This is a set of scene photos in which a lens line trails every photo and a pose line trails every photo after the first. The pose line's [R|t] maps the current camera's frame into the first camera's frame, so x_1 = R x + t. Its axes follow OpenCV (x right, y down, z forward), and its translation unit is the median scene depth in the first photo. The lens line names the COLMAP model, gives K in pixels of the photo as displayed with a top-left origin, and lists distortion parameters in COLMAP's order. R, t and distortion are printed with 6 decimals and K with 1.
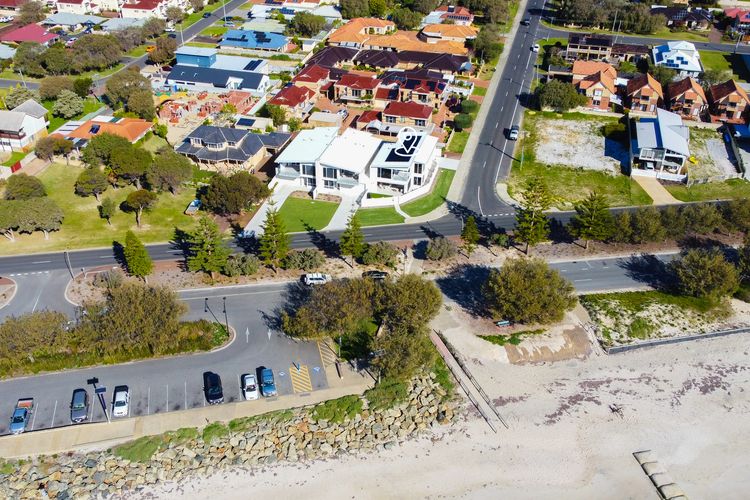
lens RADIAL K [[709.8, 0, 359.7], [0, 709.8, 256.3], [0, 0, 1]] dist [-0.011815, 0.000000]
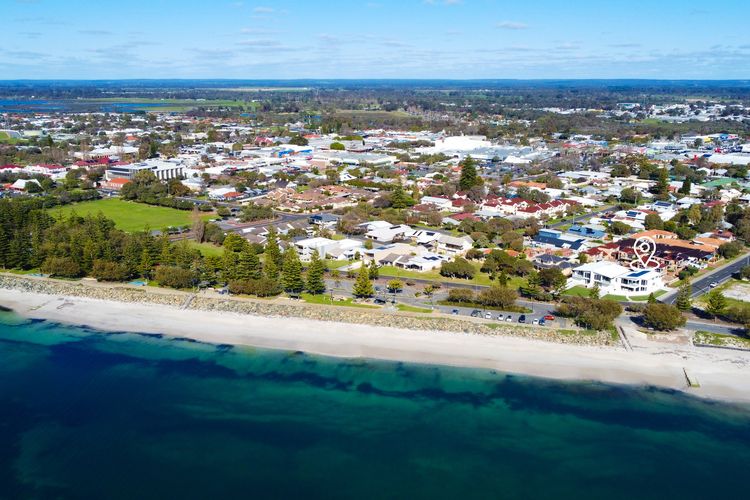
lens RADIAL K [[676.2, 0, 368.3], [0, 676.2, 253.0], [0, 0, 1]] dist [-0.005646, -0.023835]
pose [[0.862899, 0.122861, -0.490215, 0.311008], [-0.276851, 0.926422, -0.255139, 0.464634], [0.422799, 0.355876, 0.833423, -0.887453]]
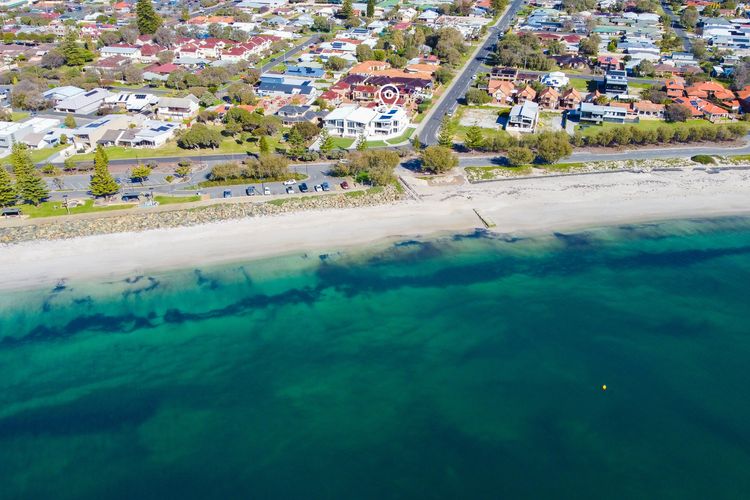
lens RADIAL K [[680.8, 0, 374.7], [0, 680.8, 247.4], [0, 0, 1]] dist [-0.000134, -0.013097]
pose [[0.999997, 0.002548, 0.000607, 0.022364], [-0.002477, 0.995255, -0.097271, 0.372809], [-0.000852, 0.097270, 0.995258, -0.790432]]
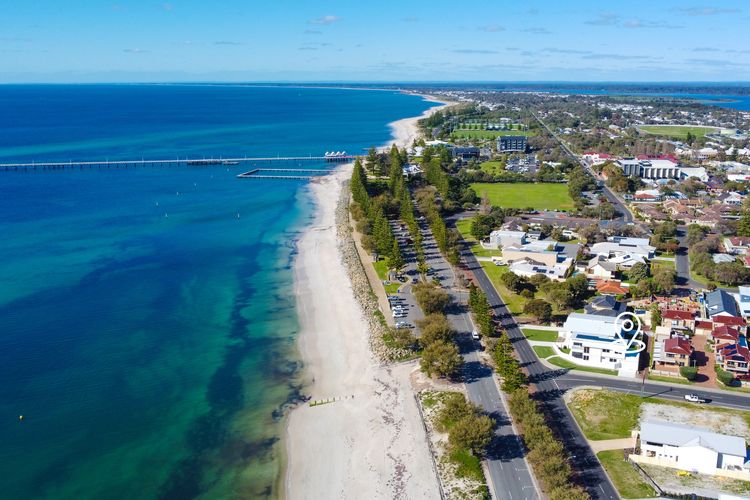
lens RADIAL K [[680.8, 0, 438.8], [0, 680.8, 215.7], [0, 0, 1]] dist [-0.000134, -0.013097]
pose [[-0.052200, 0.190799, -0.980240, 1.359699], [-0.551154, 0.813040, 0.187605, -0.421069], [0.832769, 0.550057, 0.062719, 0.447151]]
